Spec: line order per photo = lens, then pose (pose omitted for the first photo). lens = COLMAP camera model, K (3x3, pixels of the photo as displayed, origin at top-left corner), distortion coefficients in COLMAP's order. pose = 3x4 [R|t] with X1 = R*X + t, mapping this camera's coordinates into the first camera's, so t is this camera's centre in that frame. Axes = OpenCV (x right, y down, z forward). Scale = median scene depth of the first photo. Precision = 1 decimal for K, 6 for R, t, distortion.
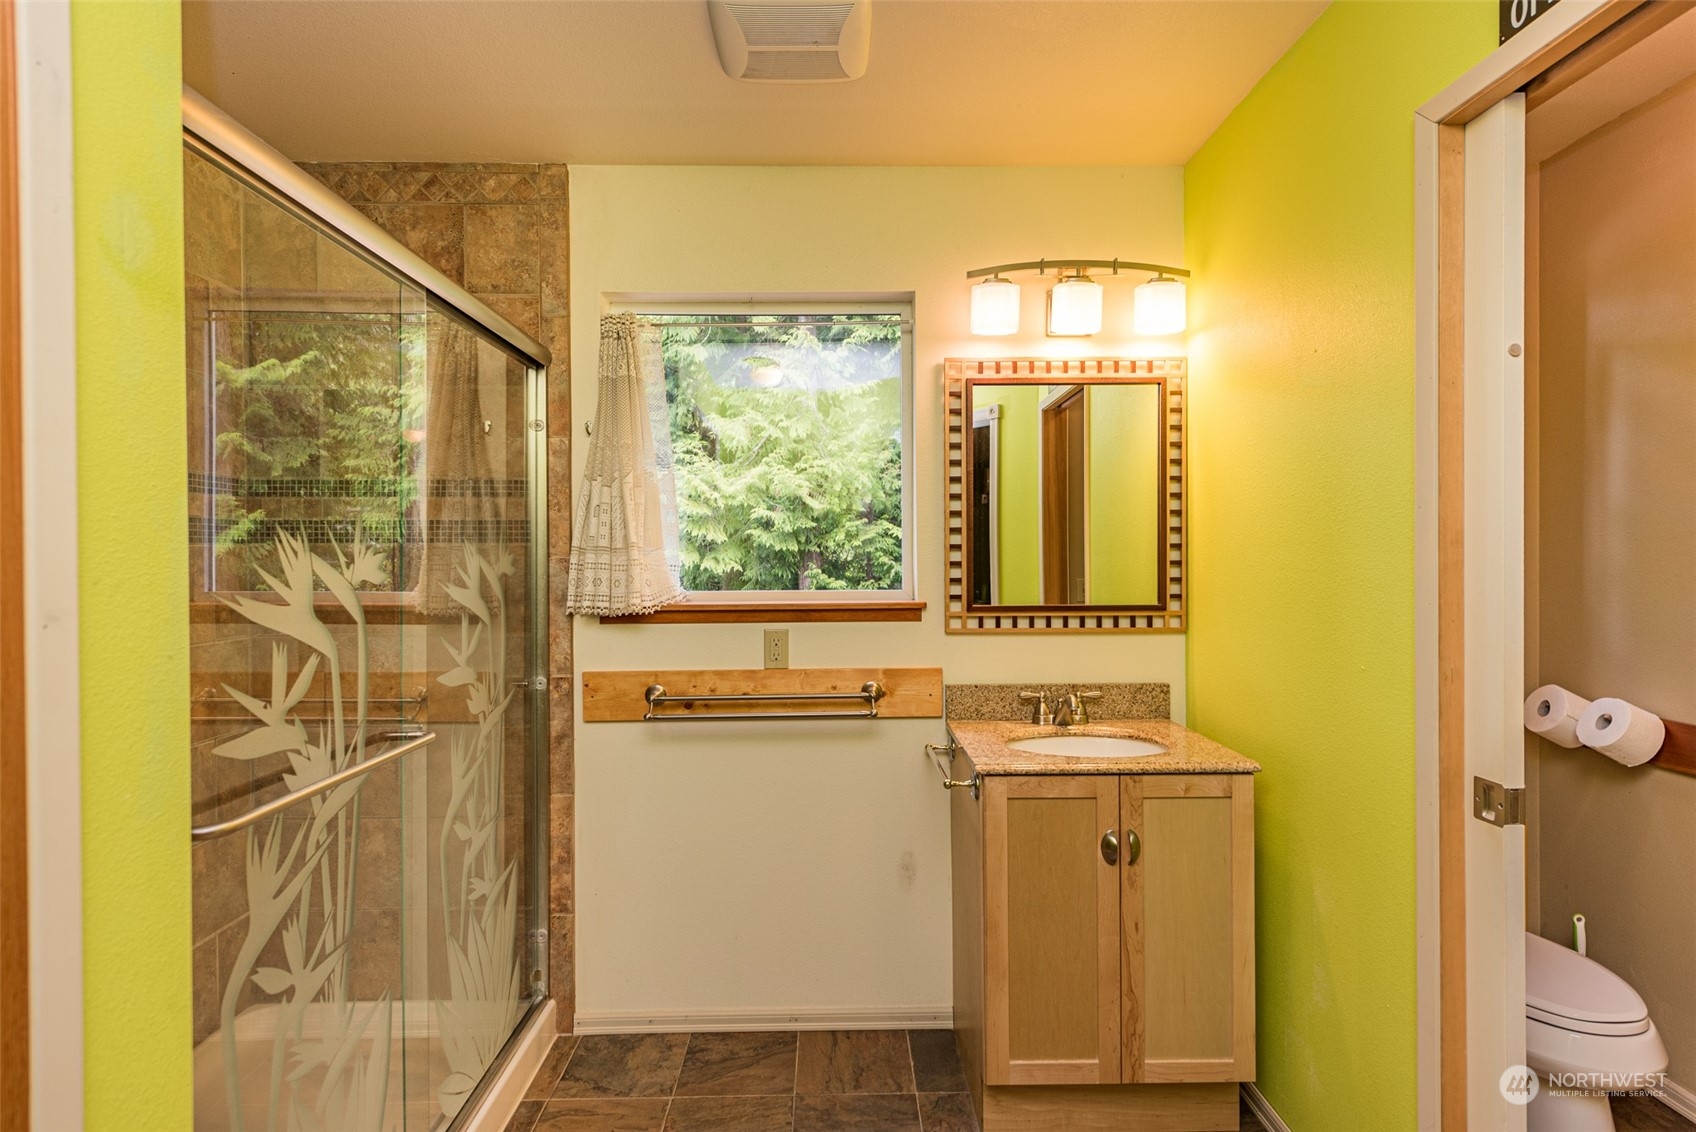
lens RADIAL K [[869.0, 0, 844.5], [0, 869.0, 562.8], [0, 0, 1]] dist [0.017732, -0.000914]
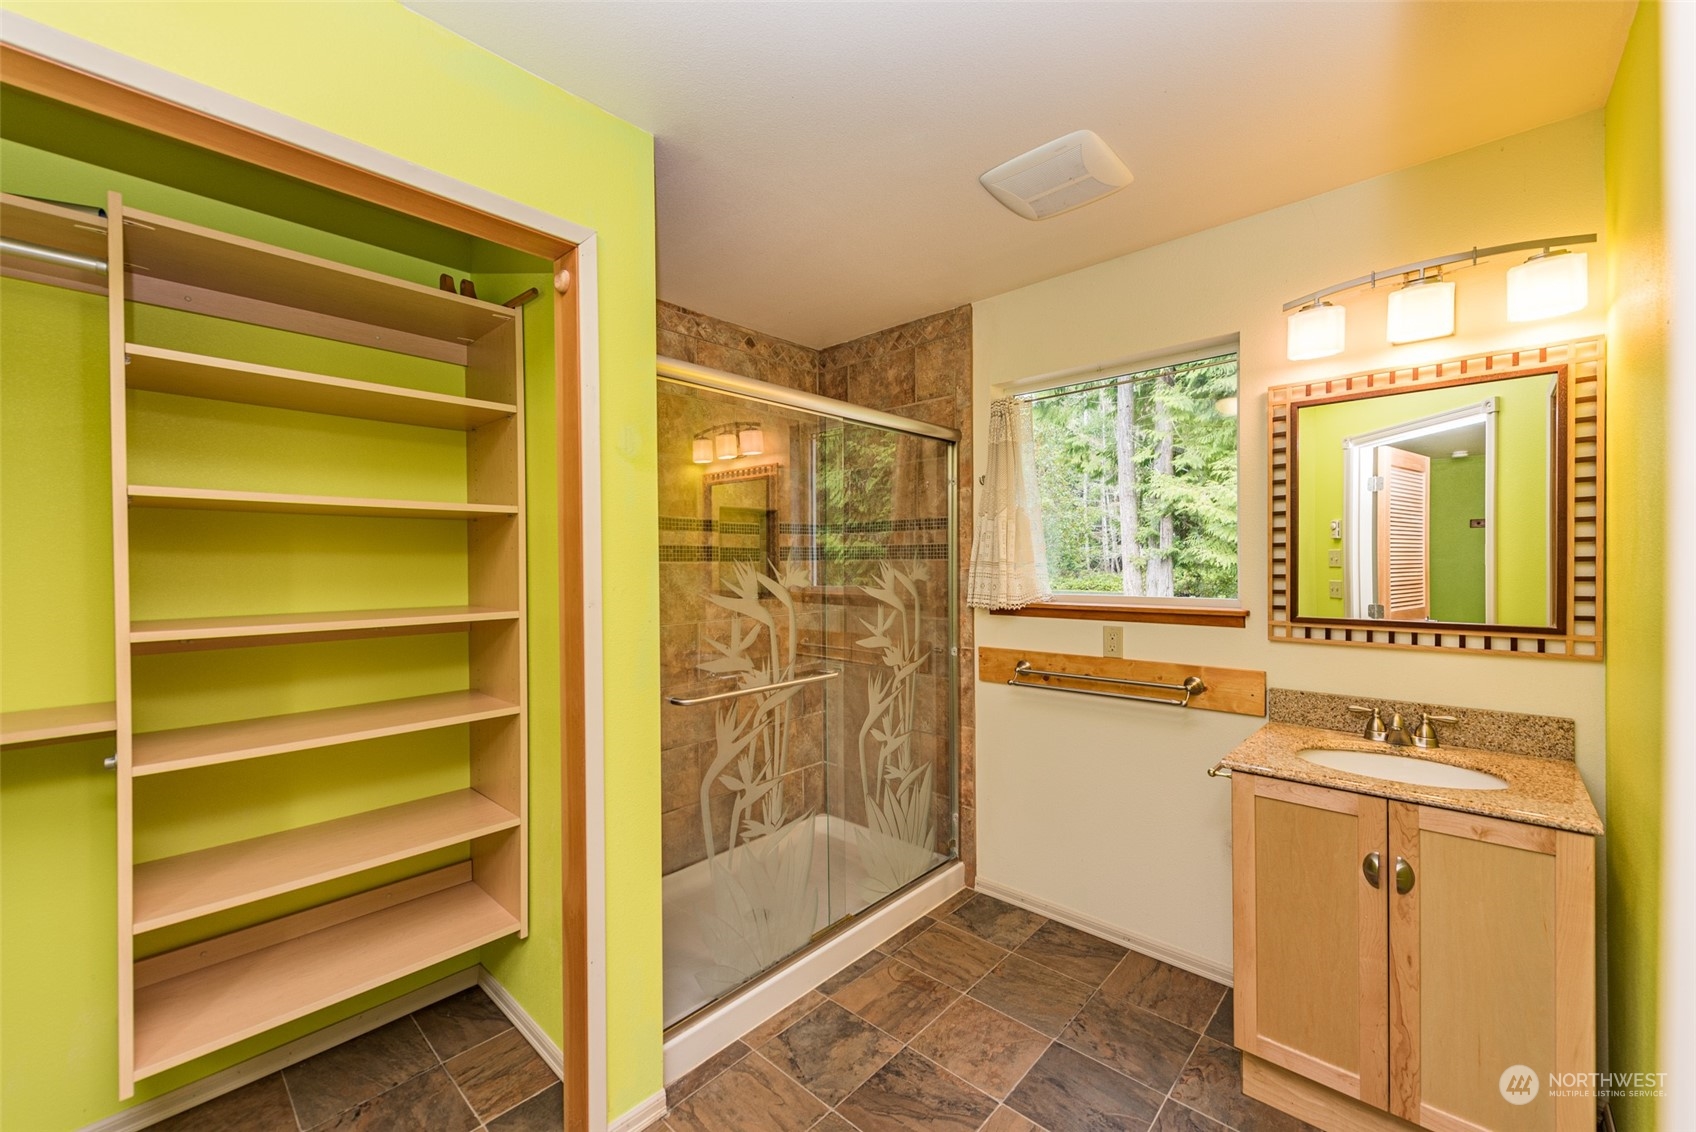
lens RADIAL K [[661.3, 0, 848.0], [0, 661.3, 566.0], [0, 0, 1]] dist [0.020235, -0.006611]
pose [[0.732089, 0.003565, -0.681199, 0.299570], [0.001219, 0.999978, 0.006542, -0.018335], [0.681208, -0.005620, 0.732069, 0.031064]]
